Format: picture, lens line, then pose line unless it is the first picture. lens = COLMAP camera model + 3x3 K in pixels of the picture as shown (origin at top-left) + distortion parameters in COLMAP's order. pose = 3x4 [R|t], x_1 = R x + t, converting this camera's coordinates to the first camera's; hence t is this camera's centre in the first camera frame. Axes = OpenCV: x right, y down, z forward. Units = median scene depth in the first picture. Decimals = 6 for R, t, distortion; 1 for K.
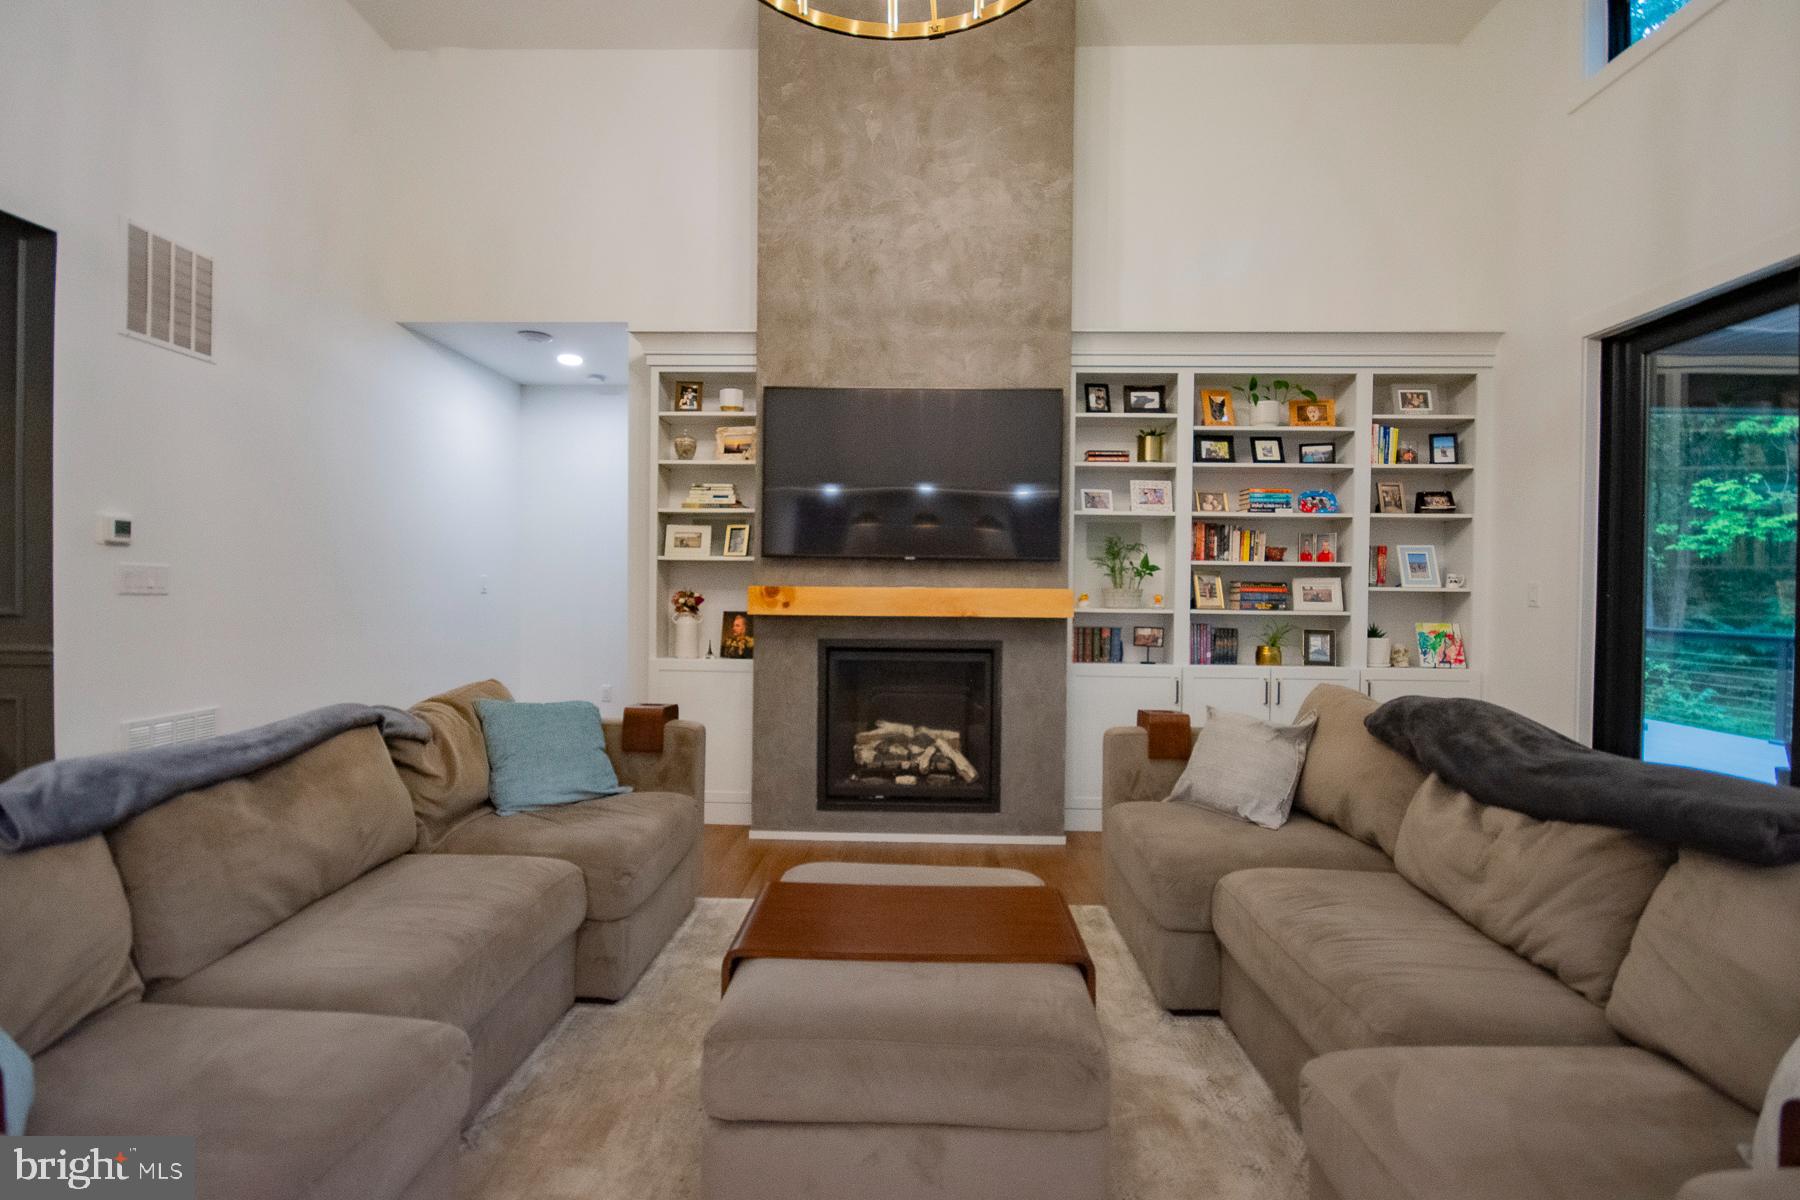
lens RADIAL K [[840.1, 0, 900.0], [0, 840.1, 600.0], [0, 0, 1]] dist [0.003466, -0.001616]
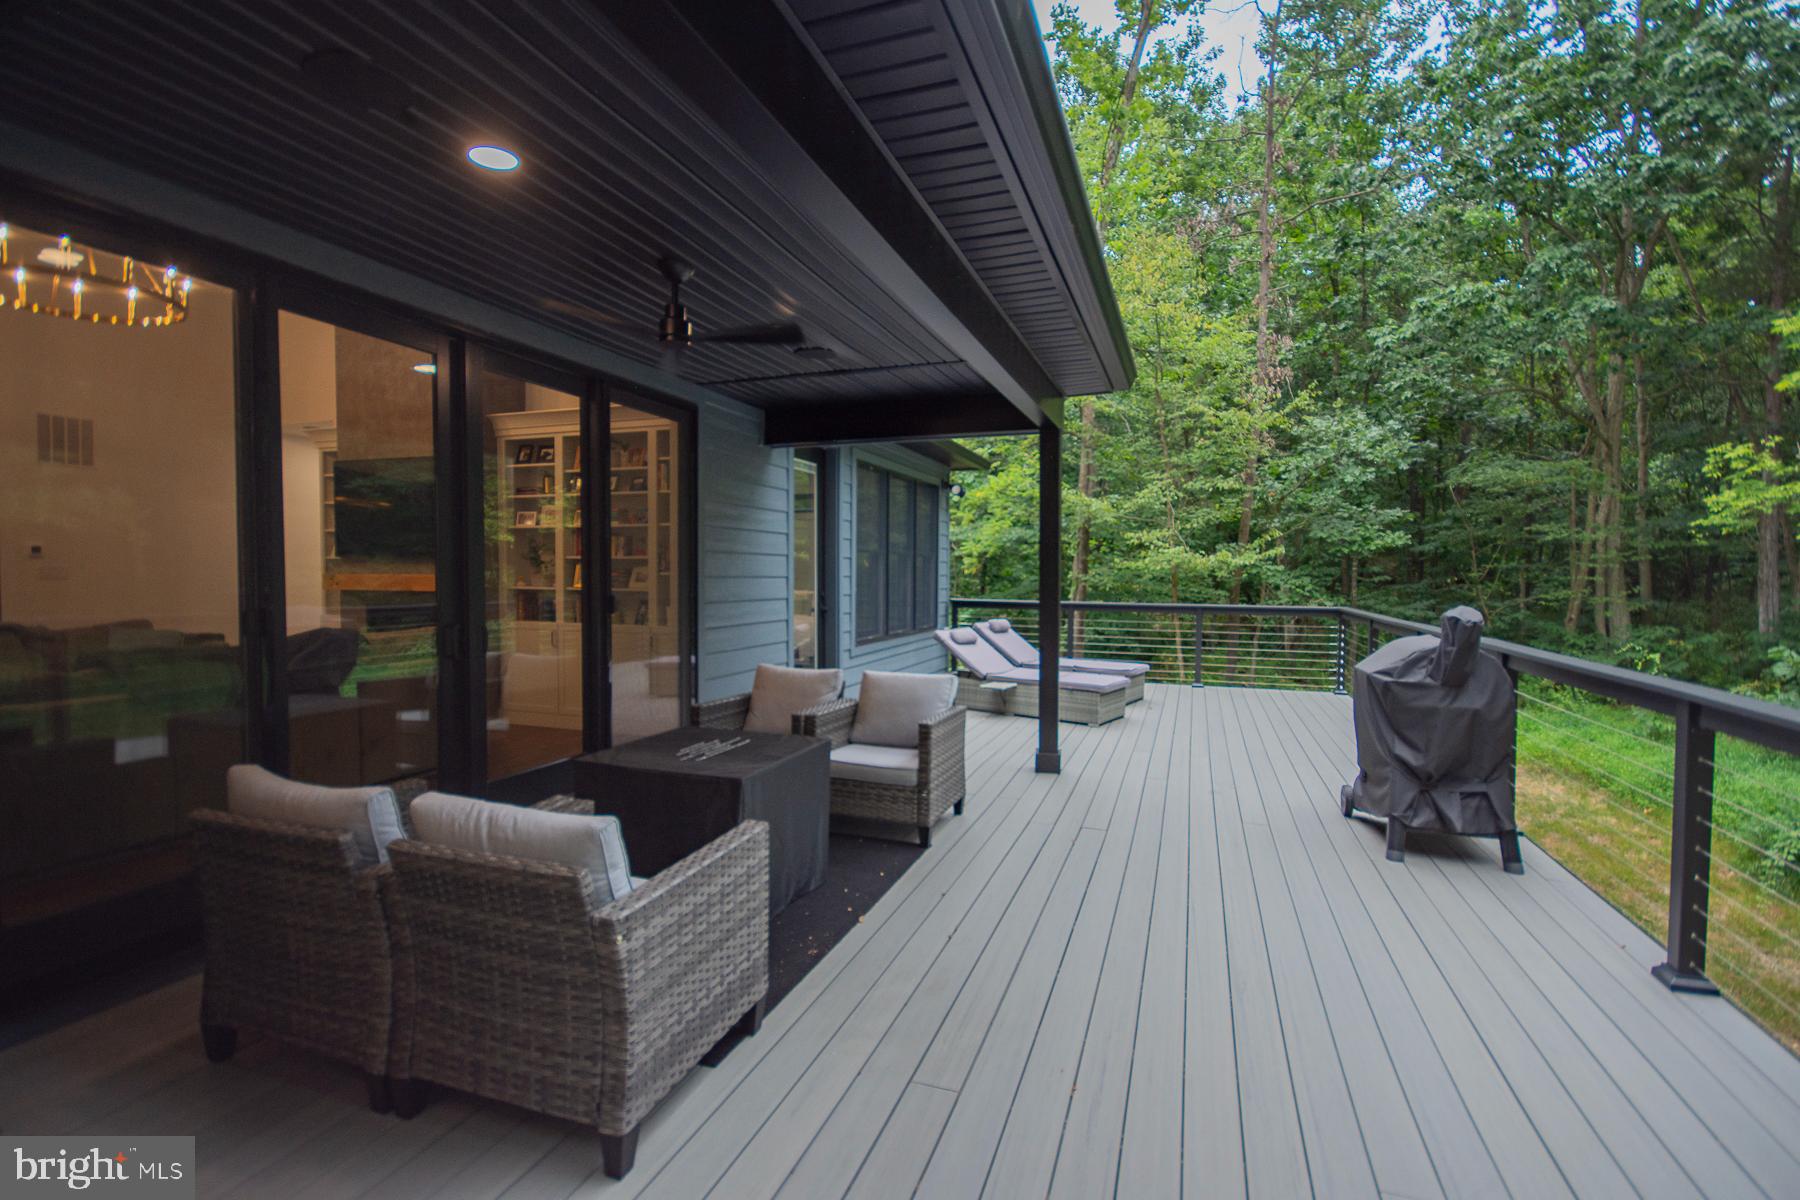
lens RADIAL K [[815.8, 0, 903.9], [0, 815.8, 602.5], [0, 0, 1]] dist [0.016852, -0.015395]
pose [[0.949606, 0.005569, -0.313397, 1.491980], [0.000433, 0.999818, 0.019081, 0.011867], [0.313446, -0.018256, 0.949431, -0.263798]]
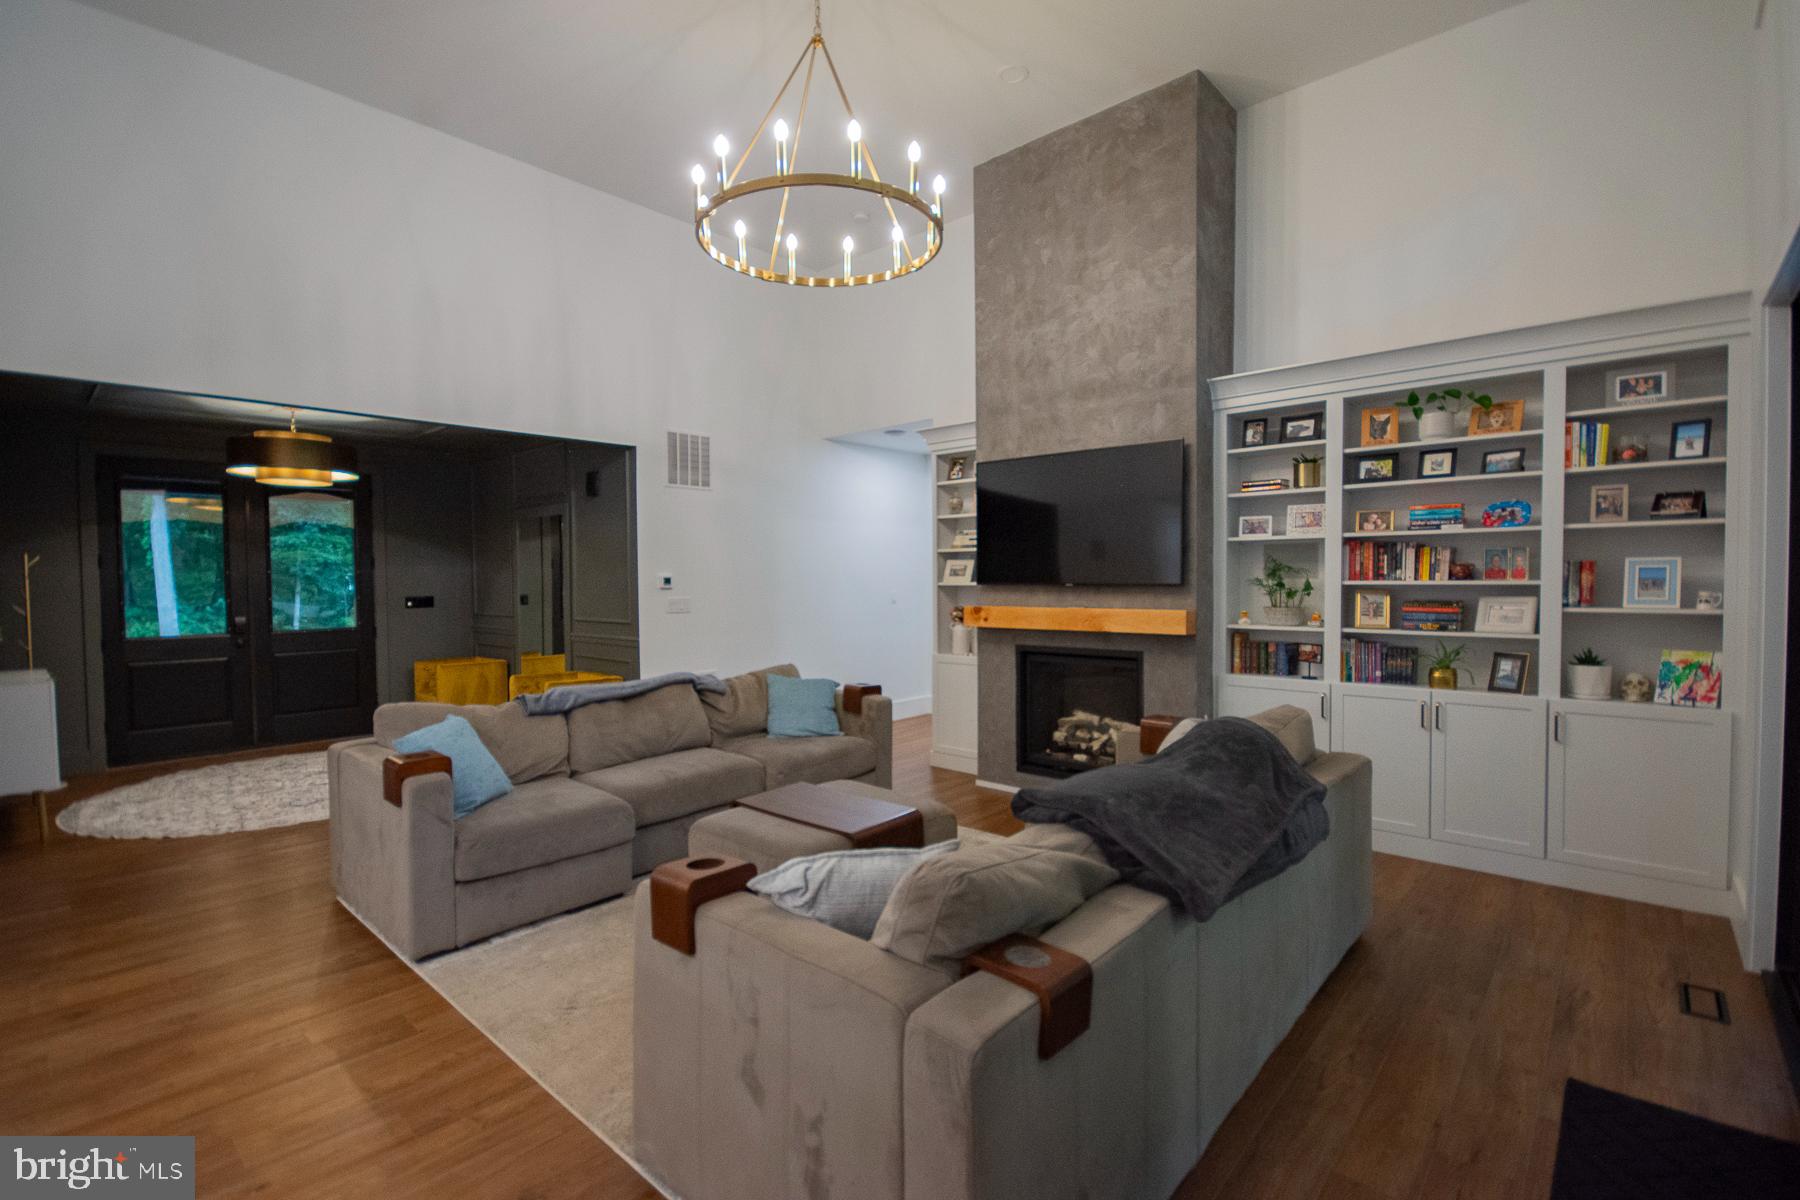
lens RADIAL K [[808.4, 0, 900.0], [0, 808.4, 600.0], [0, 0, 1]] dist [0.001080, 0.000143]
pose [[0.764097, -0.000264, -0.645102, 0.597004], [0.010739, 0.999867, 0.012311, -0.043333], [0.645012, -0.016335, 0.763998, -0.110464]]
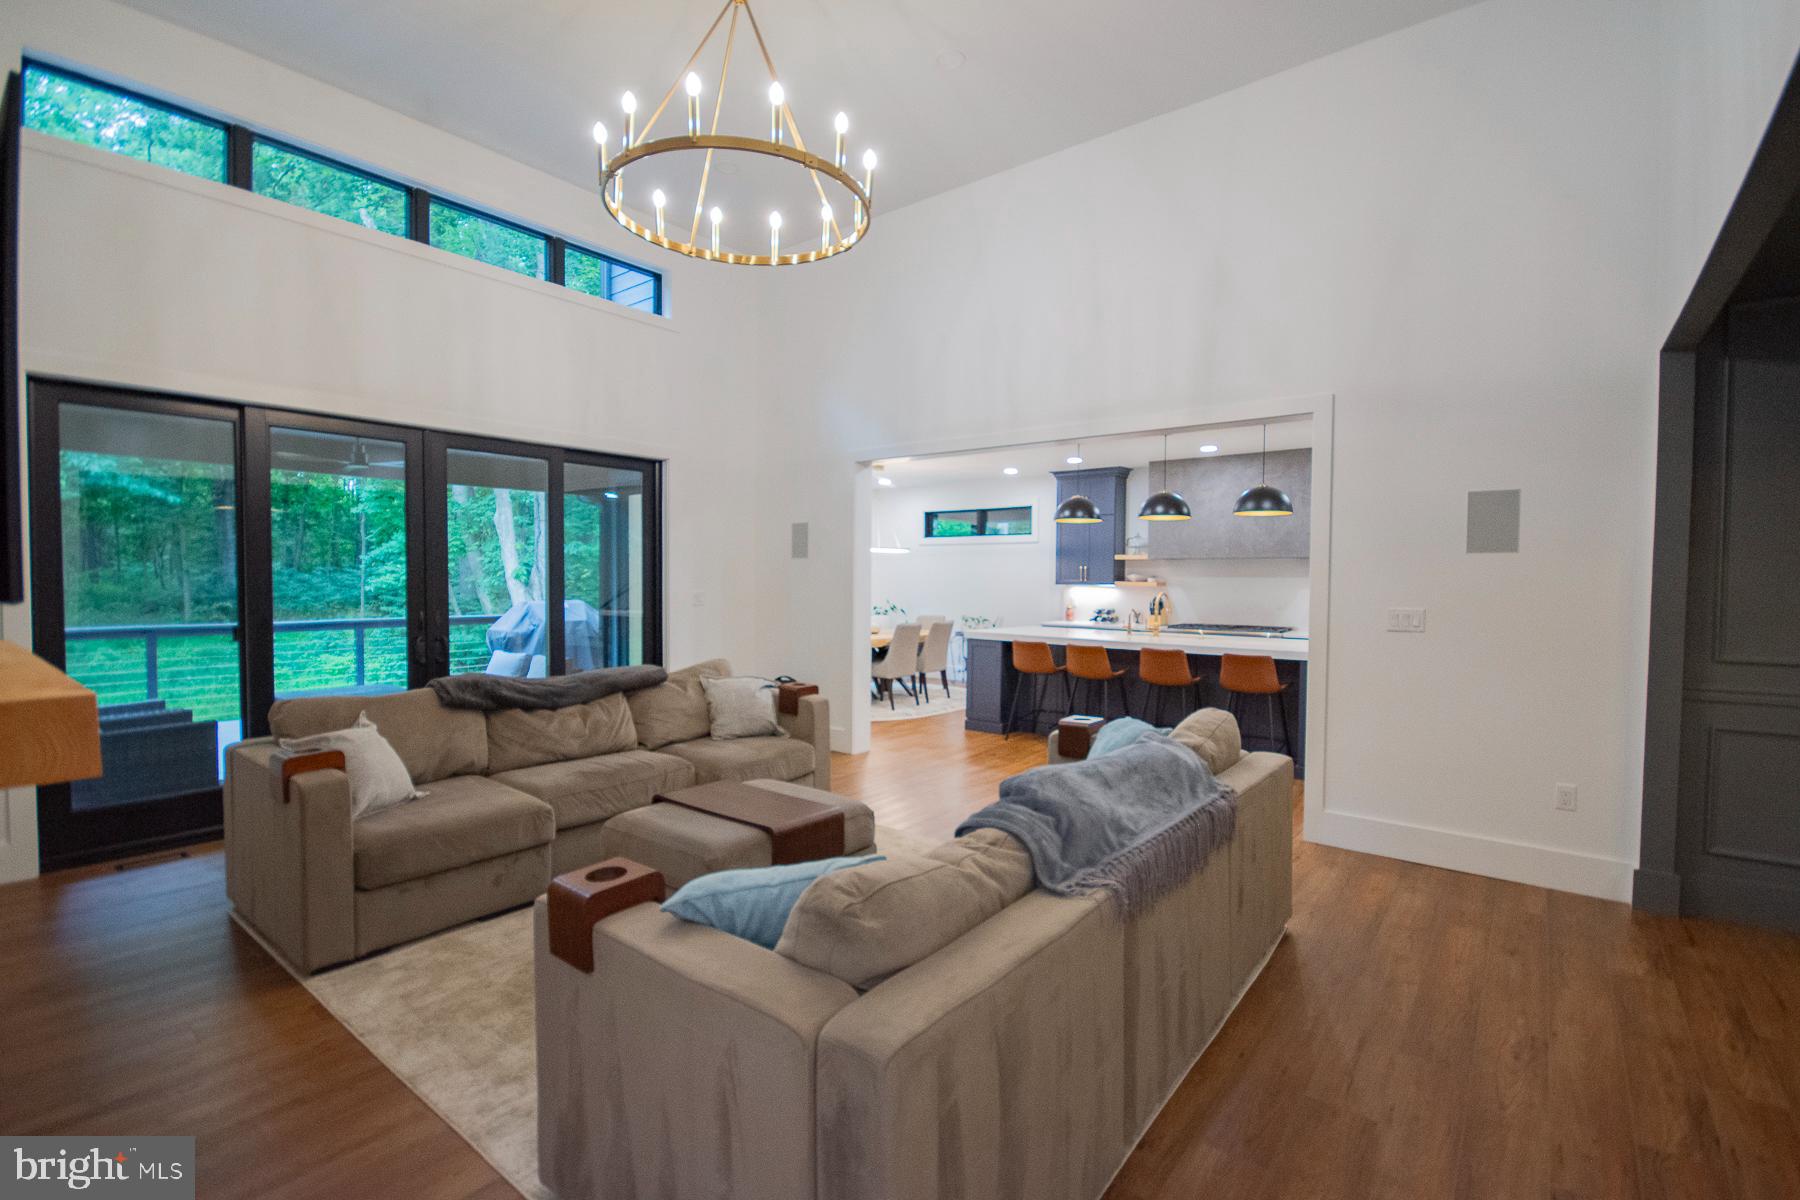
lens RADIAL K [[815.8, 0, 903.9], [0, 815.8, 602.5], [0, 0, 1]] dist [0.016852, -0.015395]
pose [[-0.803334, -0.036980, 0.594379, -0.615098], [-0.010142, 0.998775, 0.048433, -0.070109], [-0.595442, 0.032880, -0.802725, 1.029518]]
